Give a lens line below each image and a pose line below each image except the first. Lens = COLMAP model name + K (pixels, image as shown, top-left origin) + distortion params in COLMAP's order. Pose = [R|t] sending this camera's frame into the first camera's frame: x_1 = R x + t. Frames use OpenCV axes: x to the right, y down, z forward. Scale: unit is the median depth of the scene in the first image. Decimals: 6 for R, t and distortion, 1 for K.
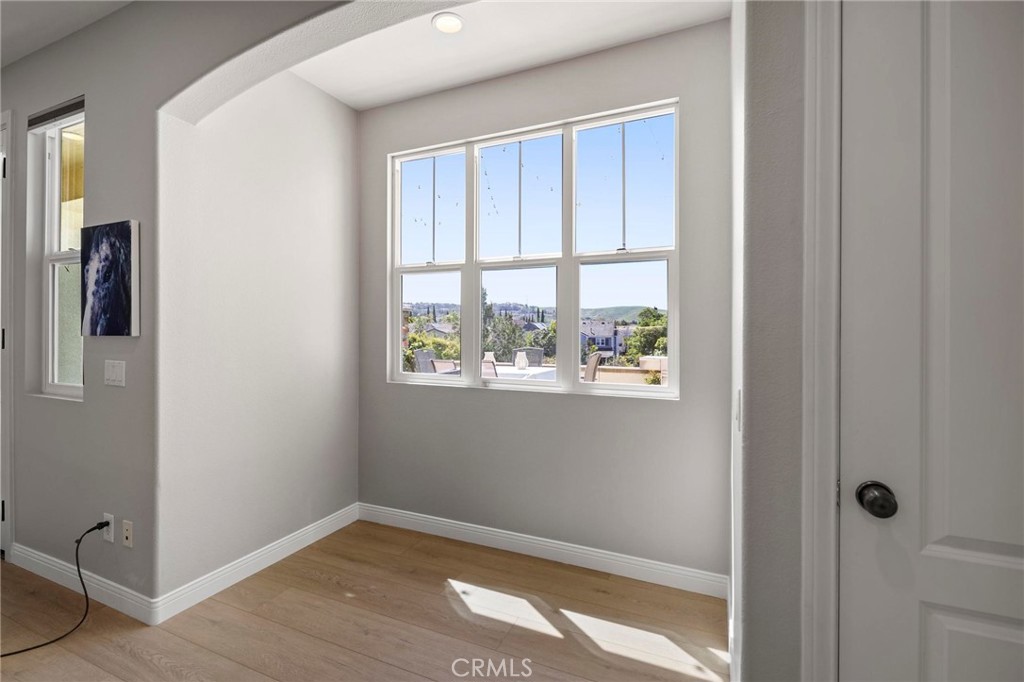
lens RADIAL K [[457.5, 0, 515.2], [0, 457.5, 327.5], [0, 0, 1]] dist [-0.012792, -0.000345]
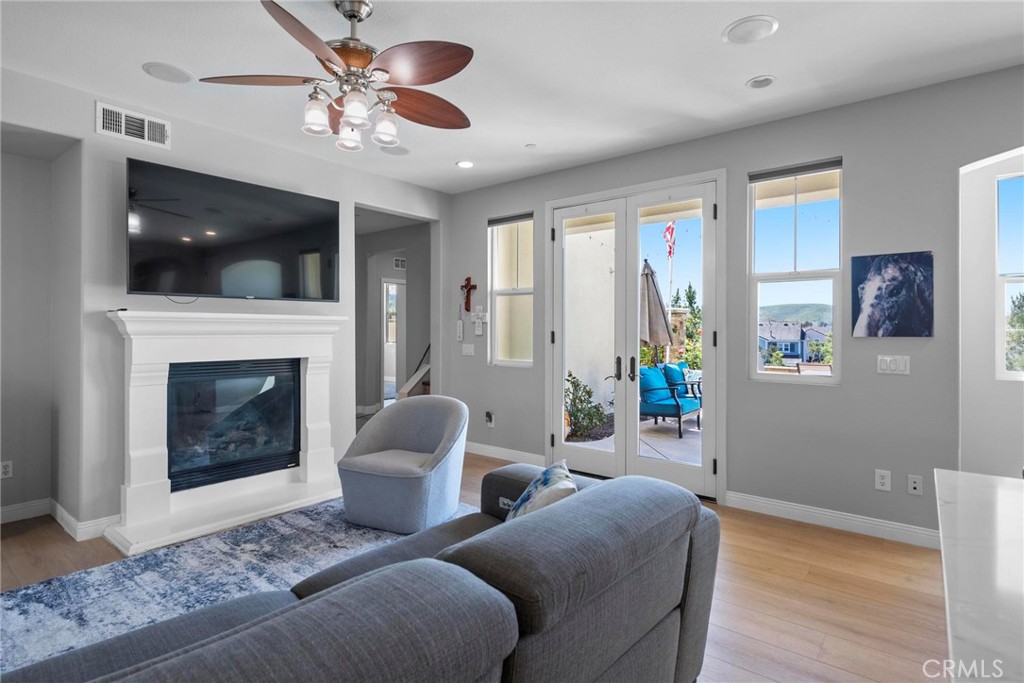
lens RADIAL K [[519.3, 0, 514.1], [0, 519.3, 329.3], [0, 0, 1]] dist [-0.002572, -0.000557]
pose [[0.965697, -0.000058, -0.259673, -1.566173], [-0.000089, 1.000000, -0.000552, -0.002996], [0.259673, 0.000556, 0.965697, -0.767951]]
